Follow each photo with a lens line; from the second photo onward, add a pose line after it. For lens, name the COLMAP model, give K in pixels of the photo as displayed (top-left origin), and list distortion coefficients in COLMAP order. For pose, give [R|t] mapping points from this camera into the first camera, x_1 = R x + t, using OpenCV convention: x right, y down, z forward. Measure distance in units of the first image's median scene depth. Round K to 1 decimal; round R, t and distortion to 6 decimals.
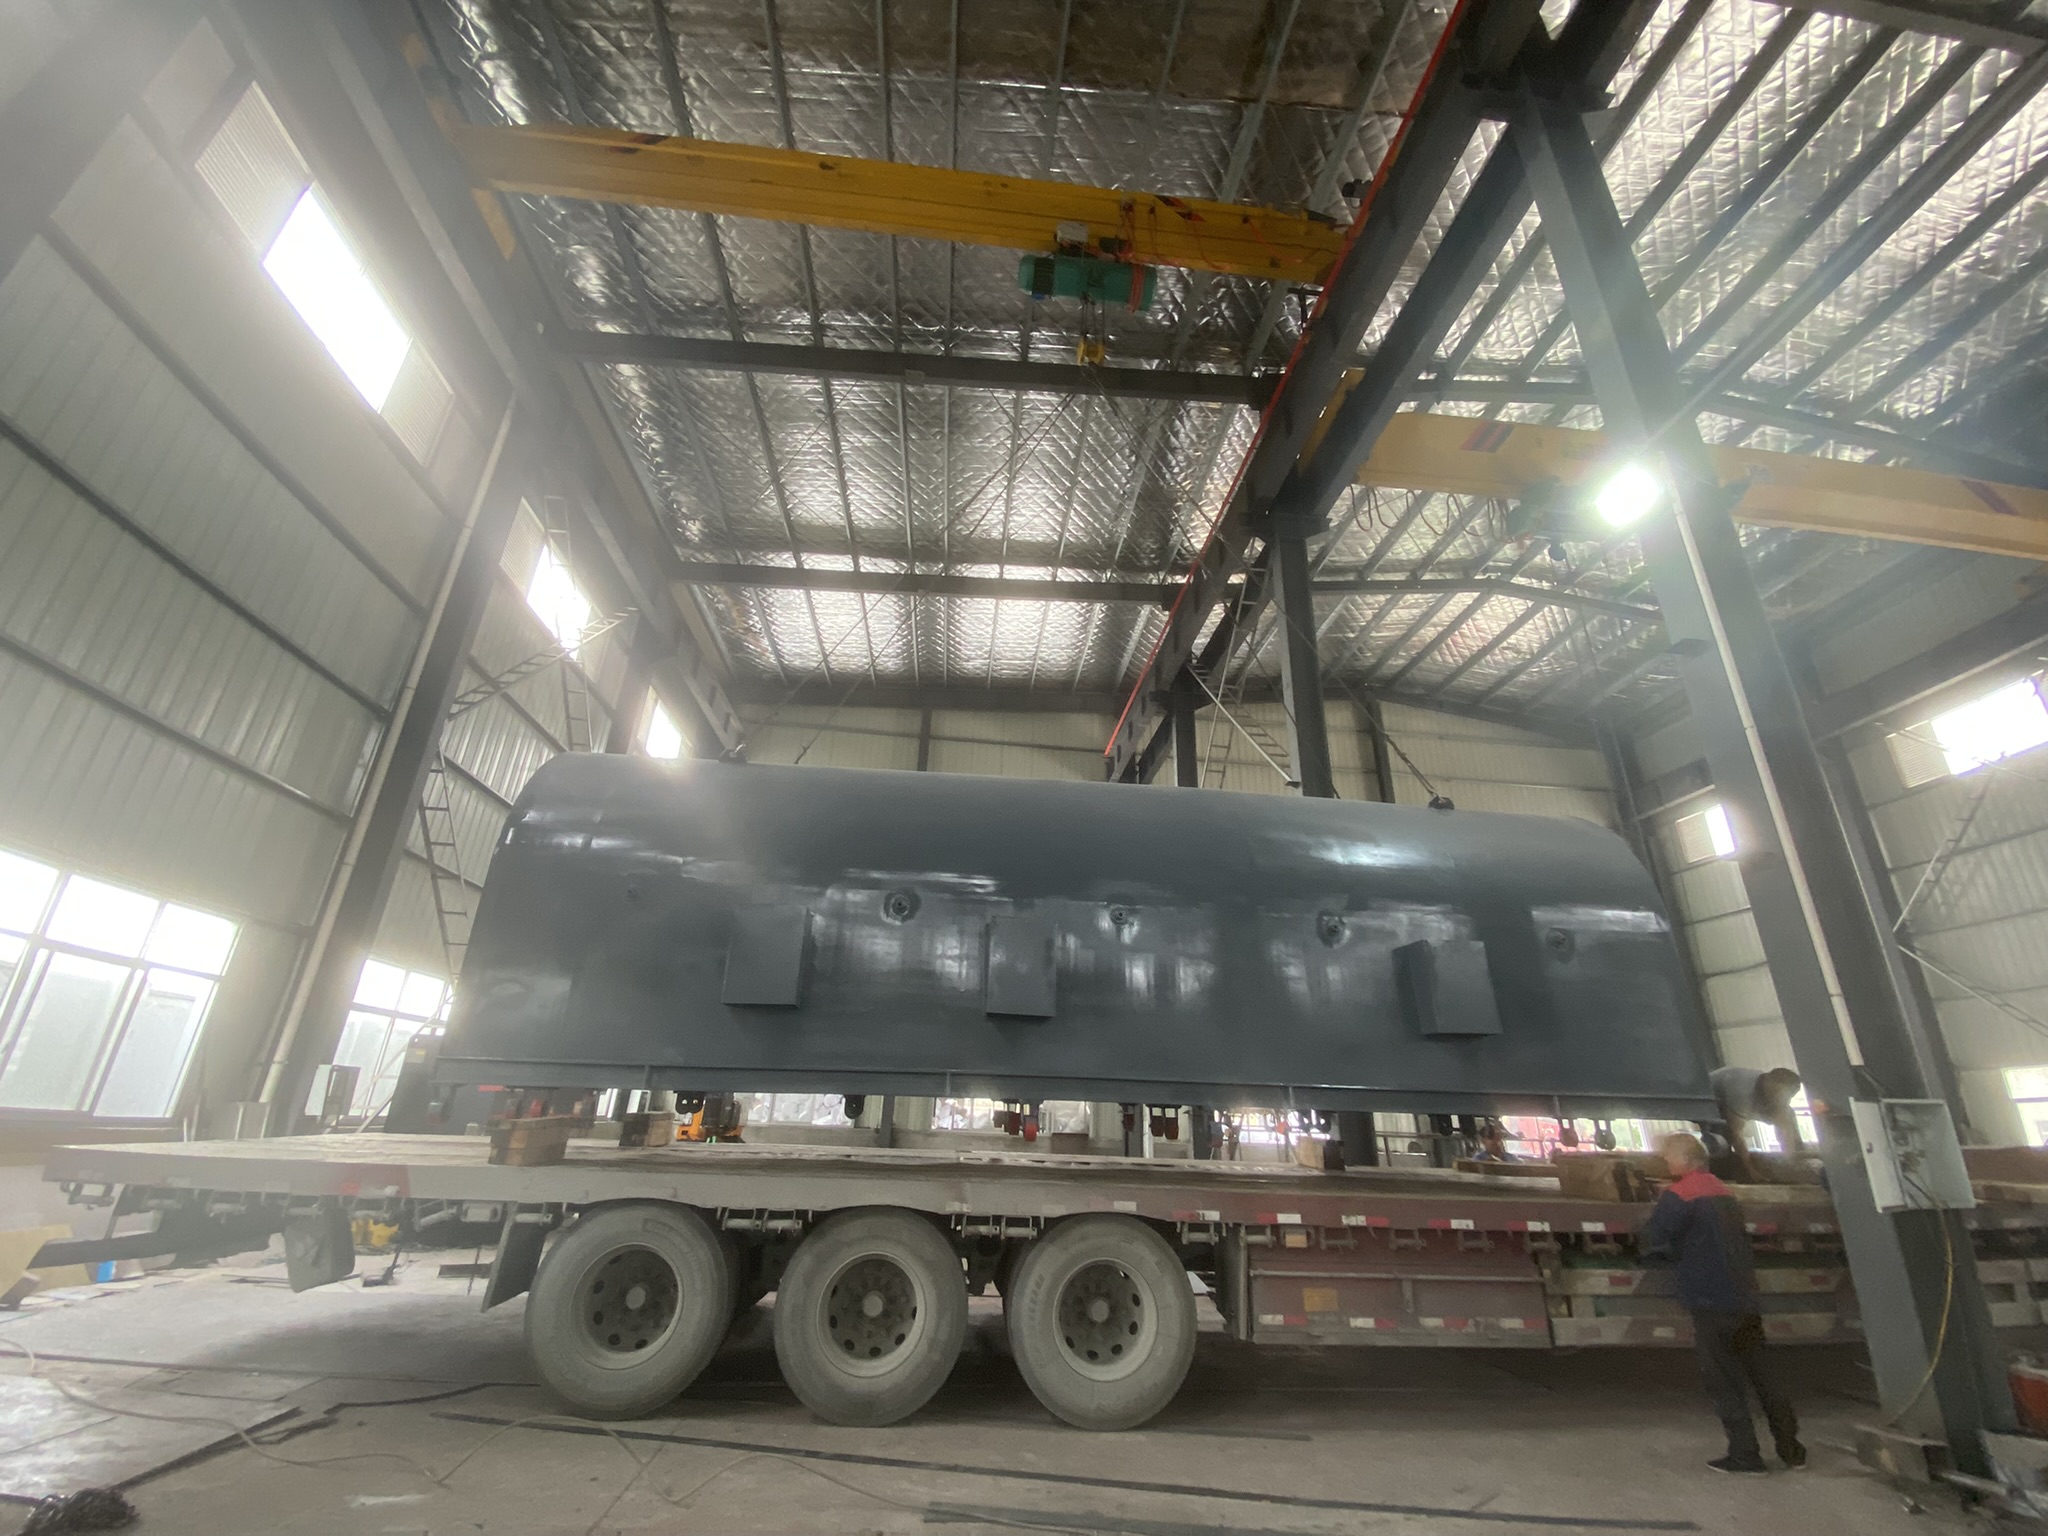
lens RADIAL K [[848.9, 0, 1045.4], [0, 848.9, 771.3], [0, 0, 1]] dist [-0.002050, -0.011273]
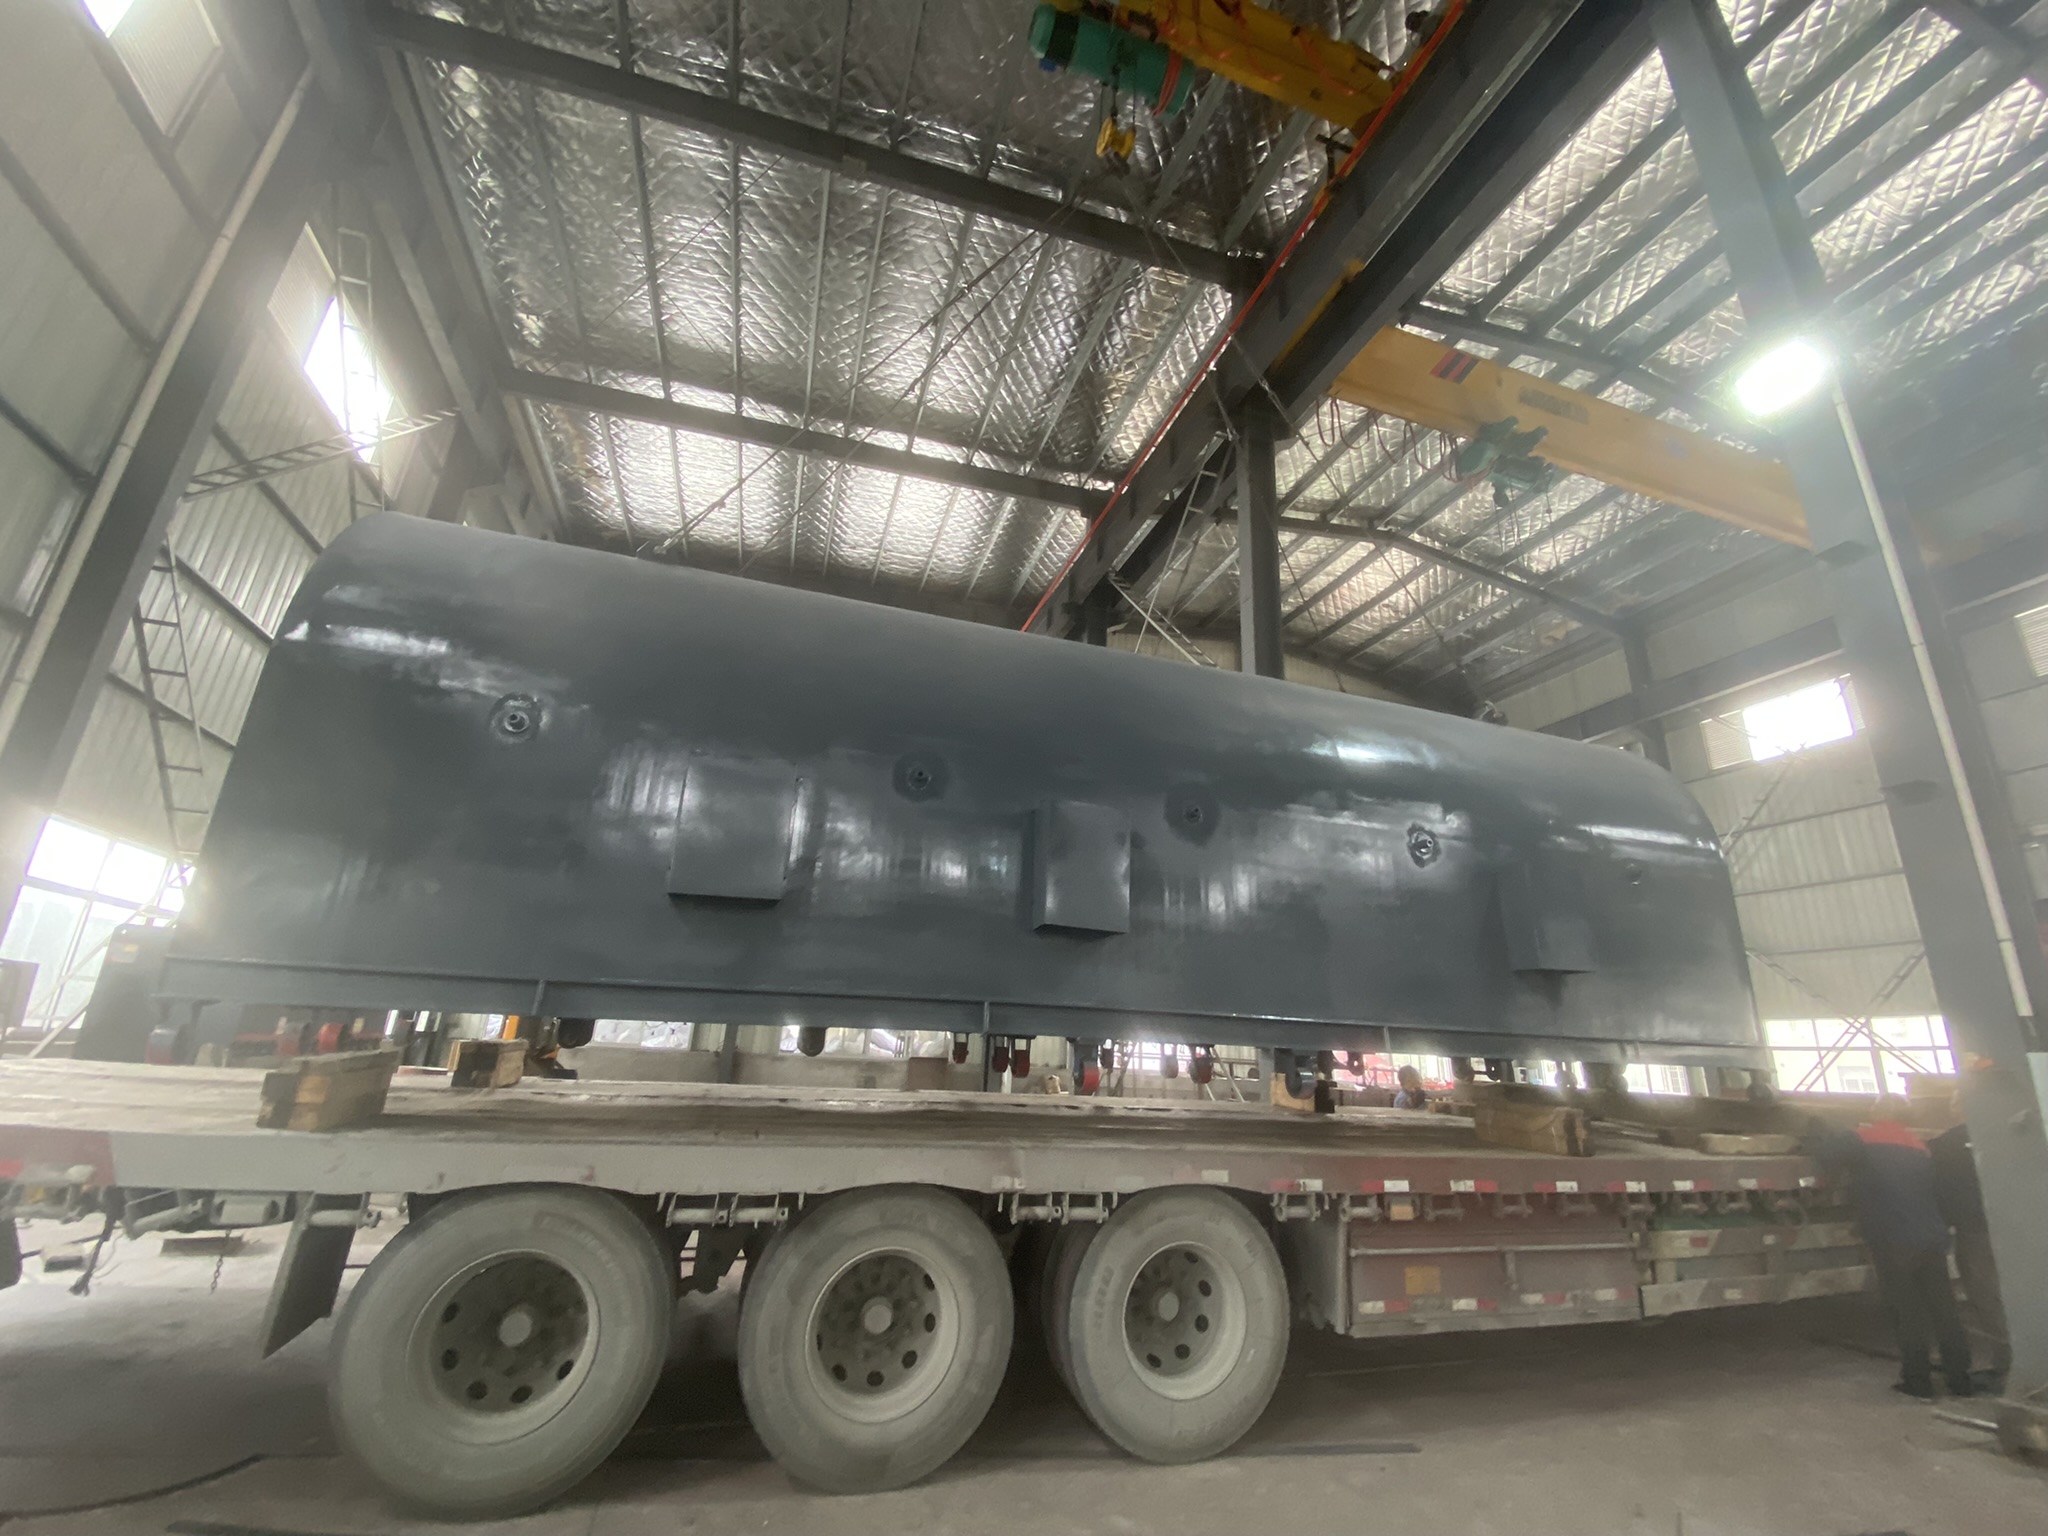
lens RADIAL K [[848.9, 0, 1053.9], [0, 848.9, 773.8], [0, 0, 1]] dist [-0.002050, -0.011273]
pose [[0.976432, 0.077955, 0.201253, -0.089045], [-0.094637, 0.992710, 0.074633, 0.041036], [-0.193968, -0.091920, 0.976692, 0.119076]]
